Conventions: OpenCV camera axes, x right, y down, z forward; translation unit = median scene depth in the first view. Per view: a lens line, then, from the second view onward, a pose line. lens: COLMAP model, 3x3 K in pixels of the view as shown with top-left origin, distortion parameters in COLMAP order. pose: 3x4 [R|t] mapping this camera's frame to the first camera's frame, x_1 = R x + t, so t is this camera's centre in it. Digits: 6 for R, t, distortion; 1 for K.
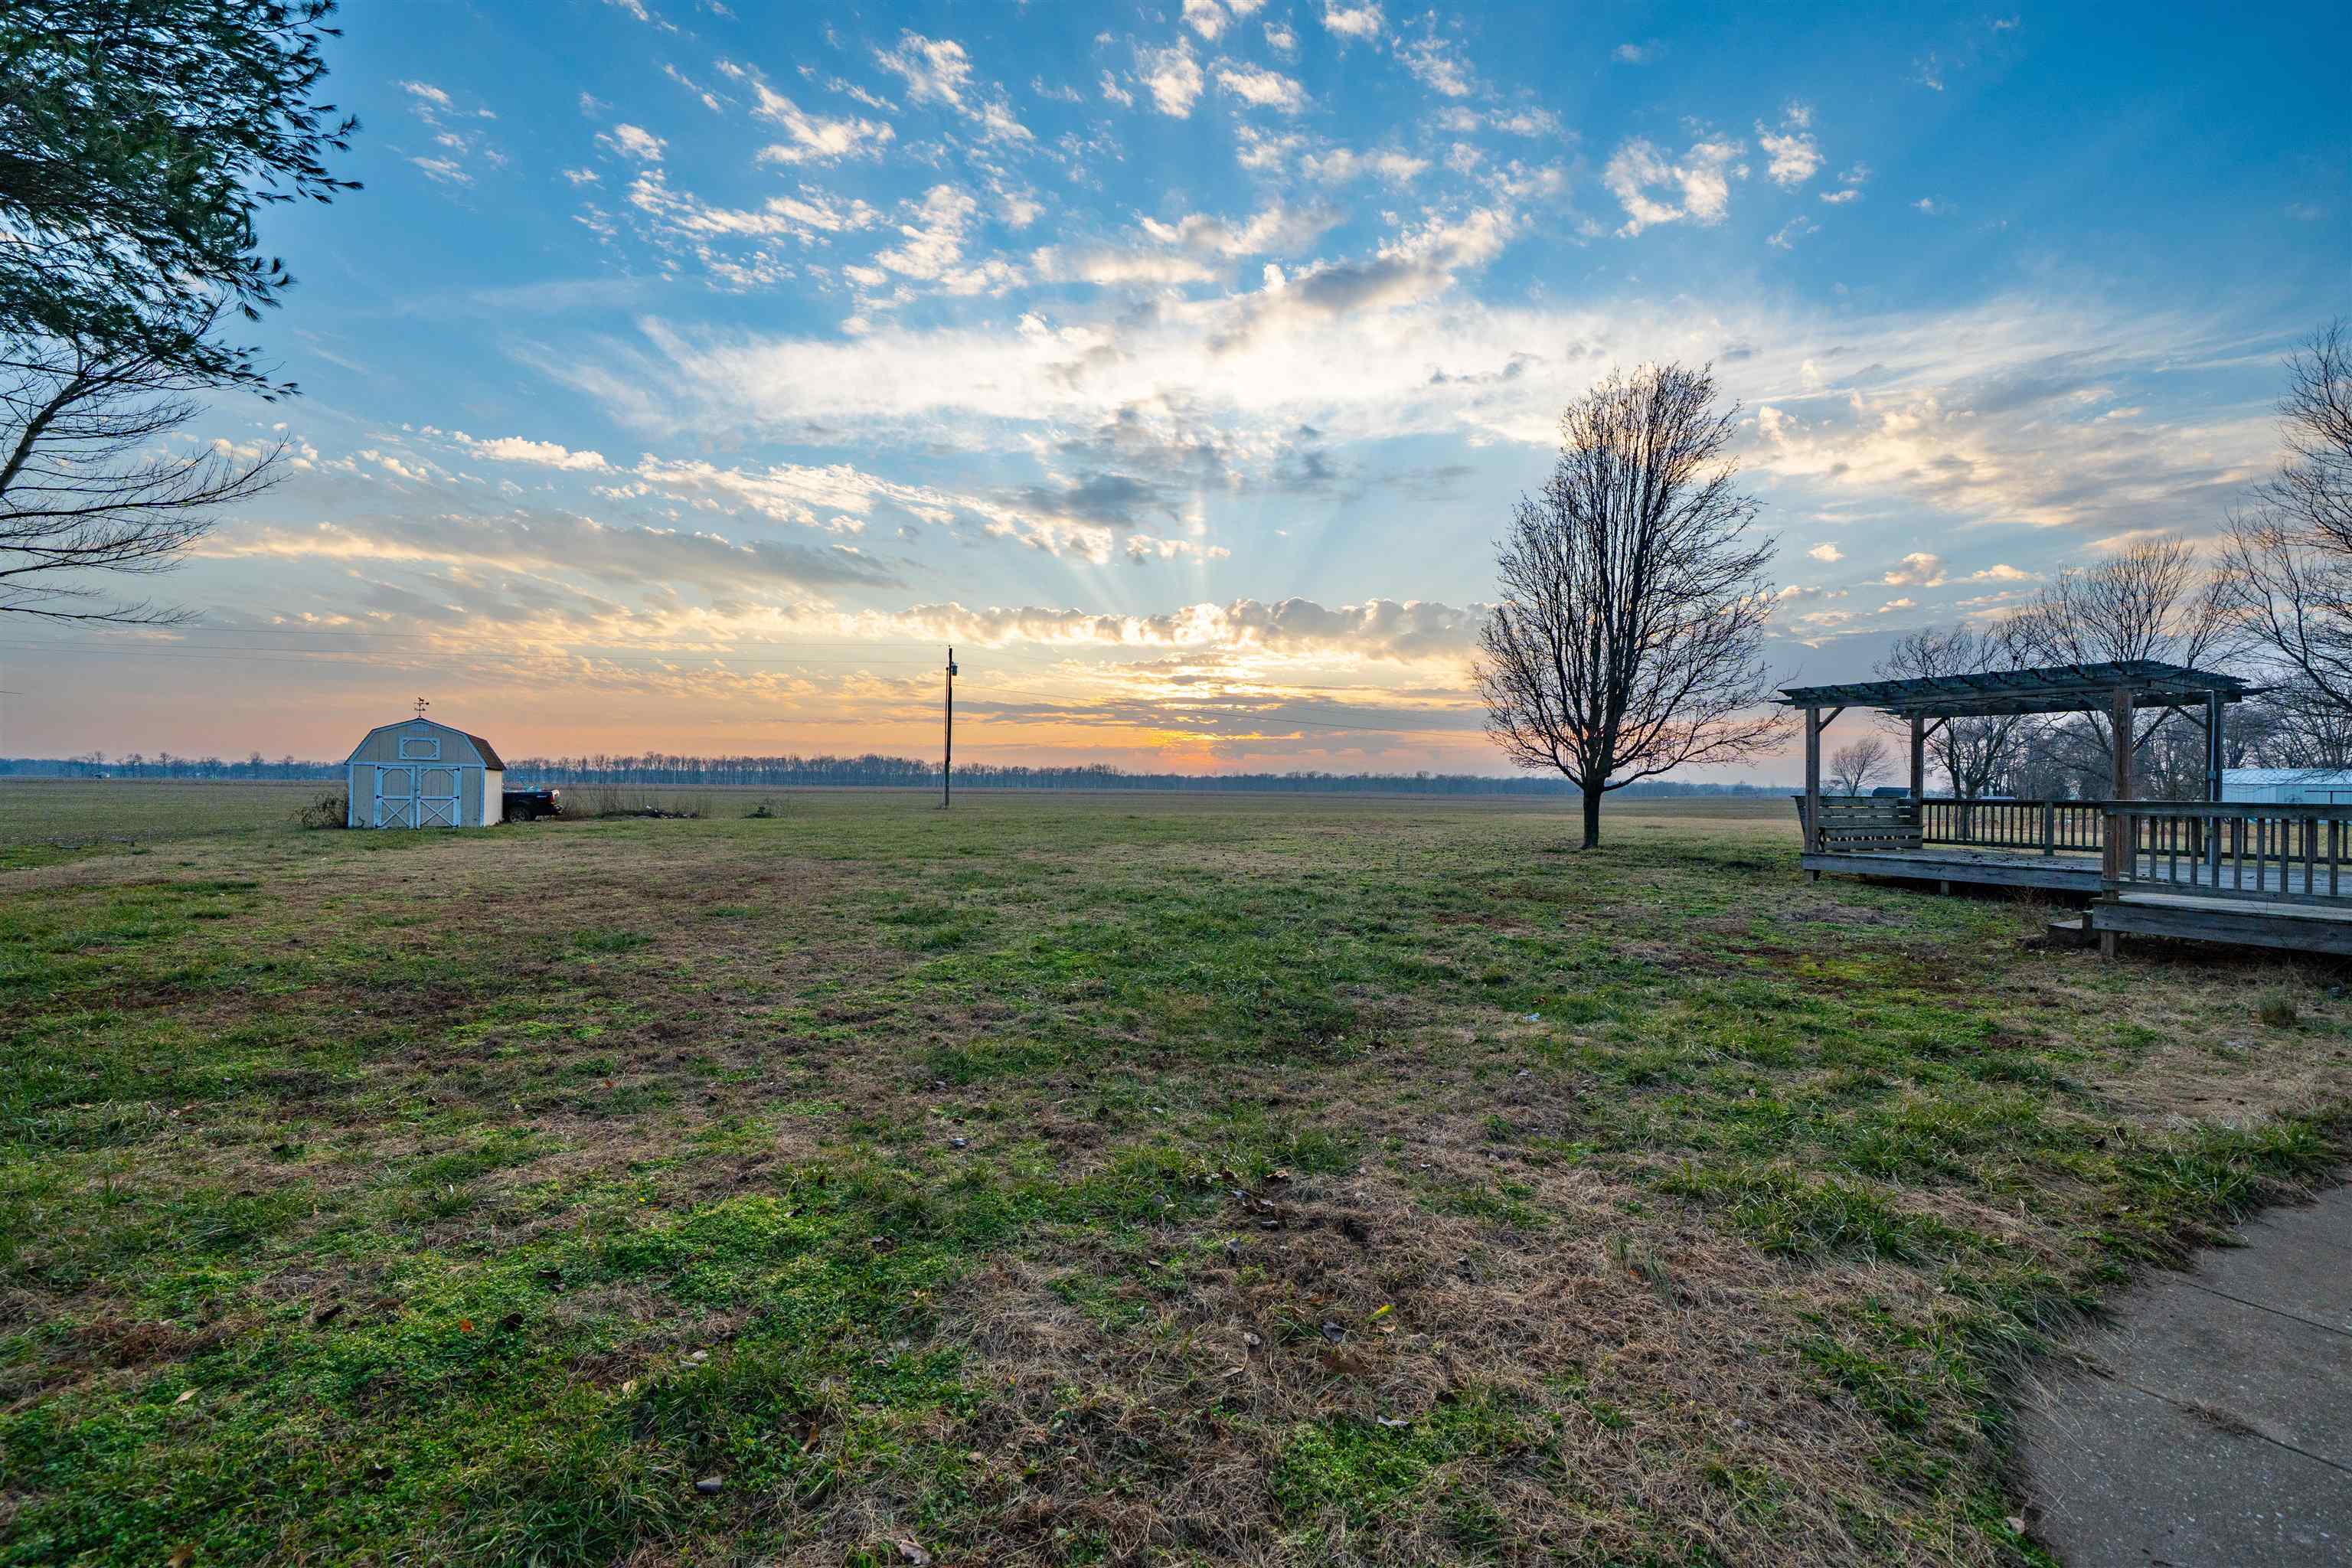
lens RADIAL K [[942.9, 0, 1189.1], [0, 942.9, 785.1], [0, 0, 1]] dist [0.000497, -0.000218]
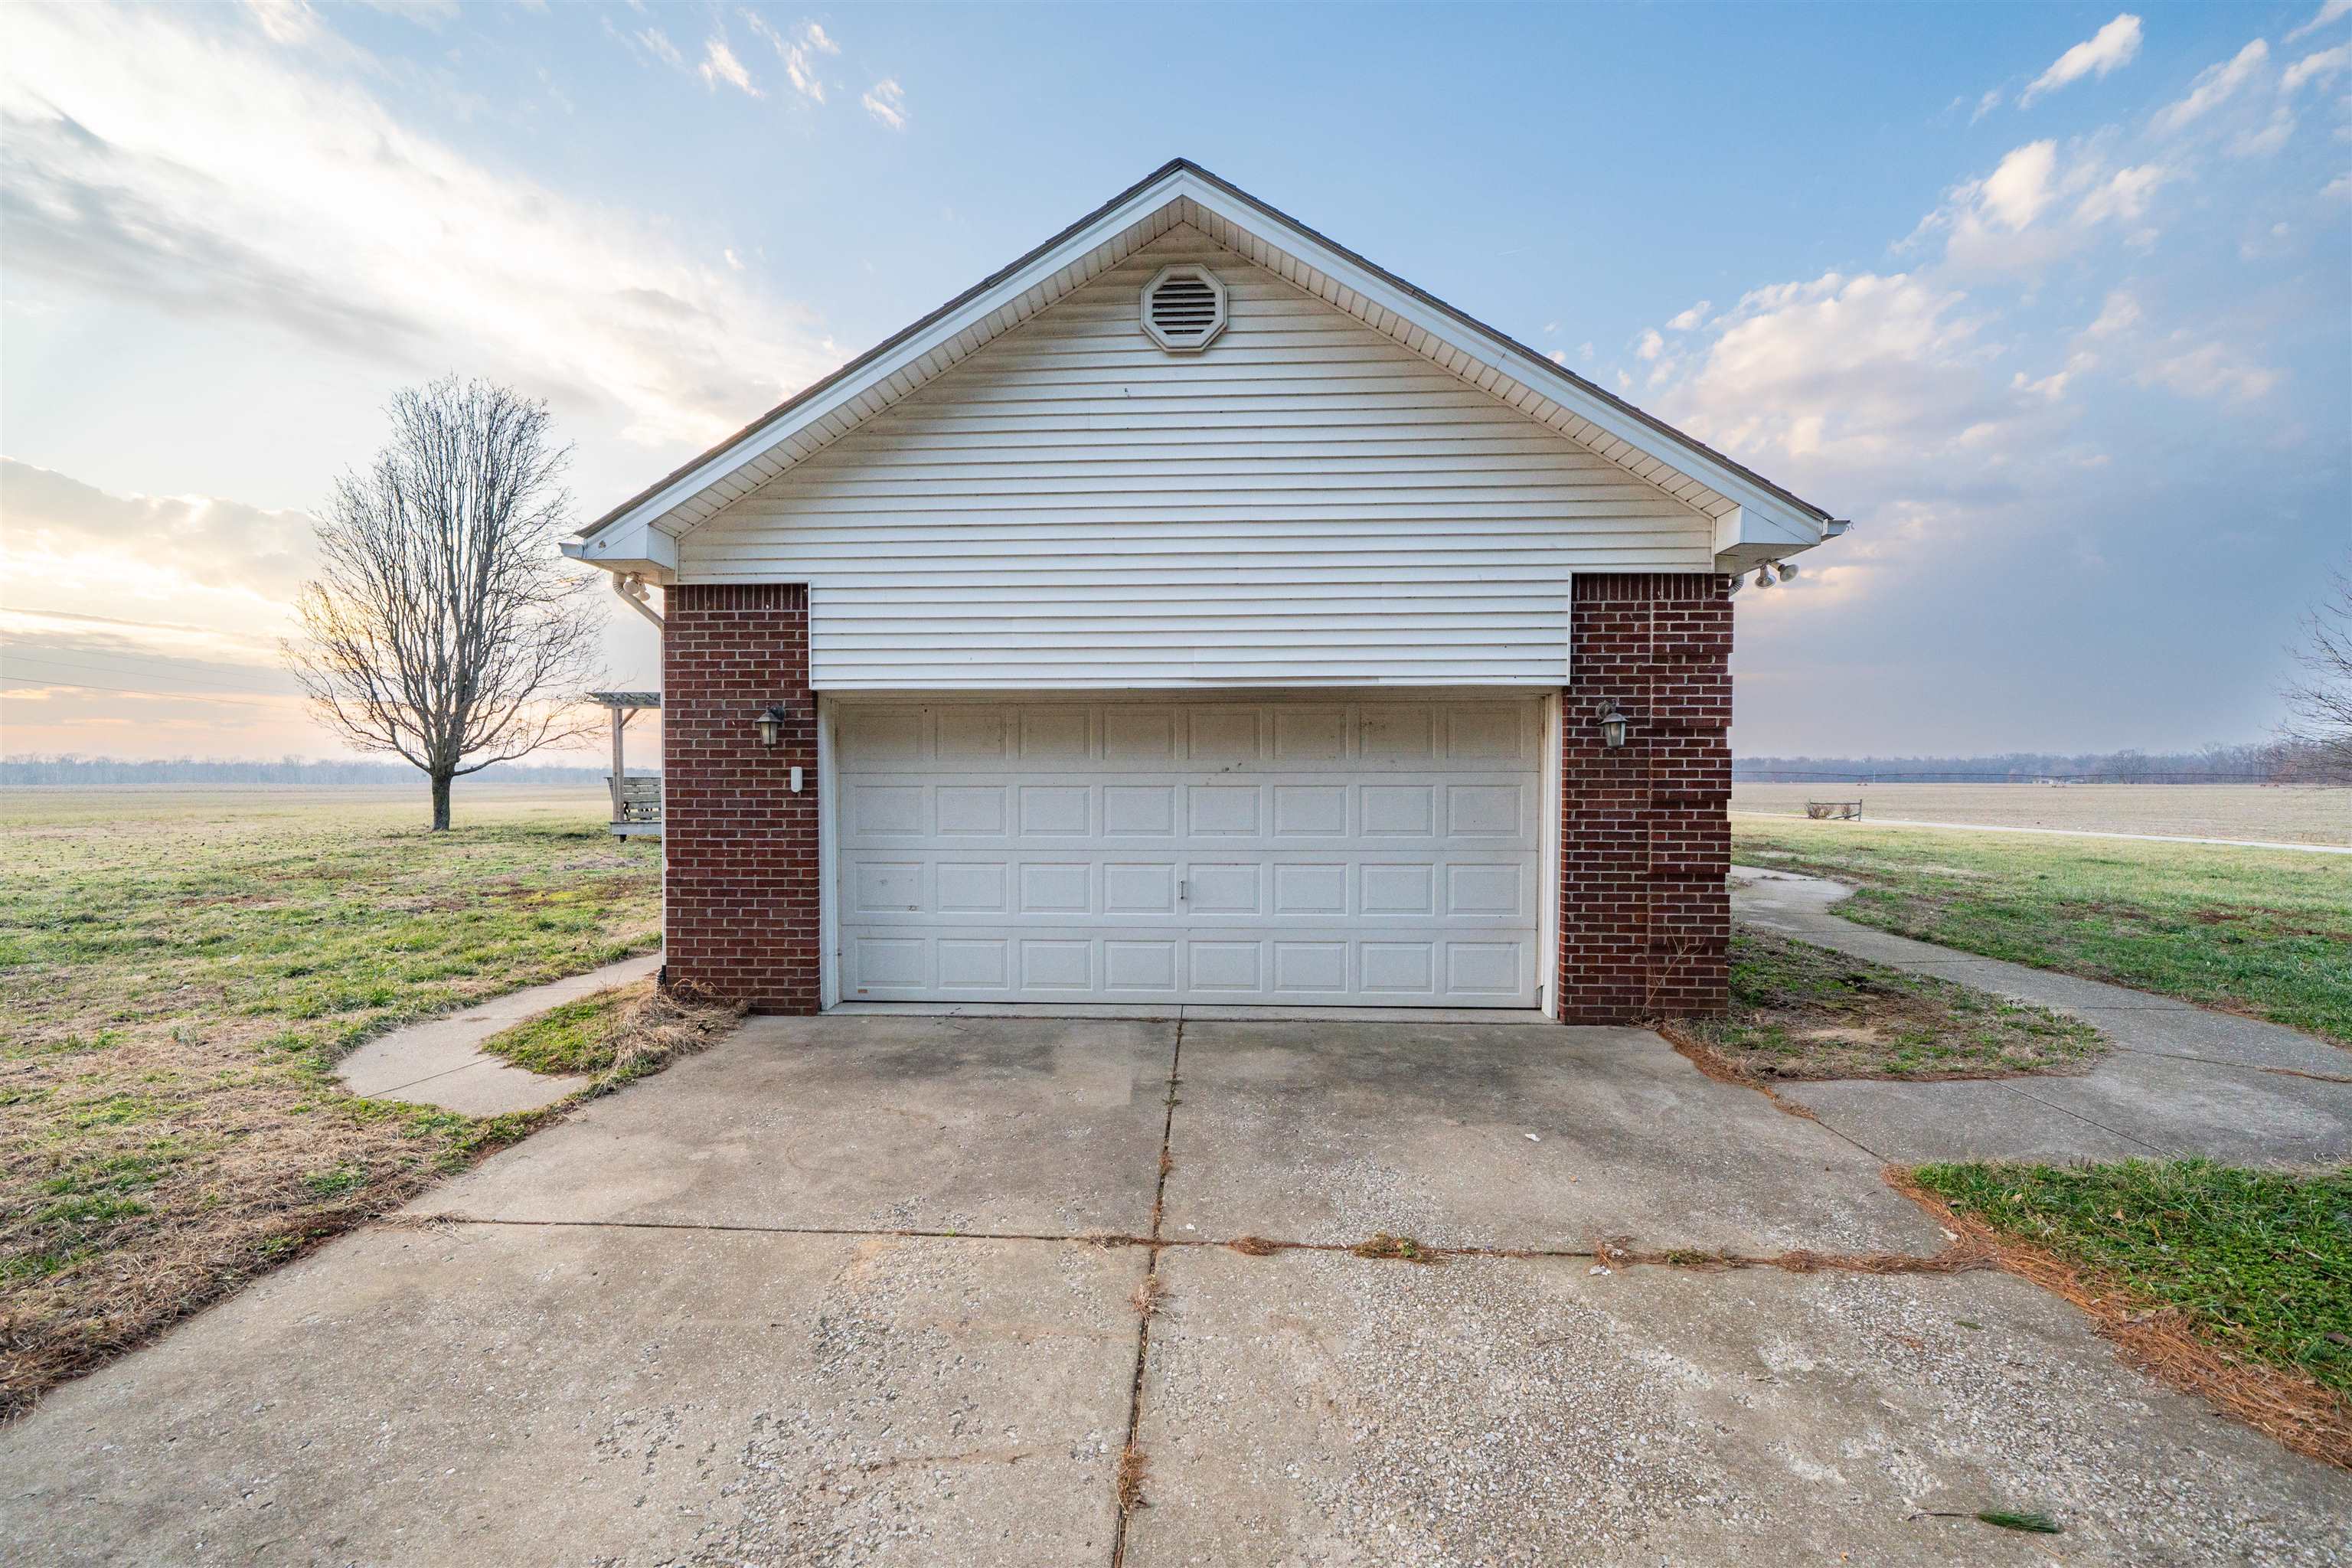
lens RADIAL K [[942.9, 0, 1189.1], [0, 942.9, 785.1], [0, 0, 1]] dist [0.000497, -0.000218]
pose [[0.538181, -0.021856, 0.842546, 0.001153], [0.008162, 0.999752, 0.020720, 0.001875], [-0.842790, -0.004274, 0.538226, -0.244698]]
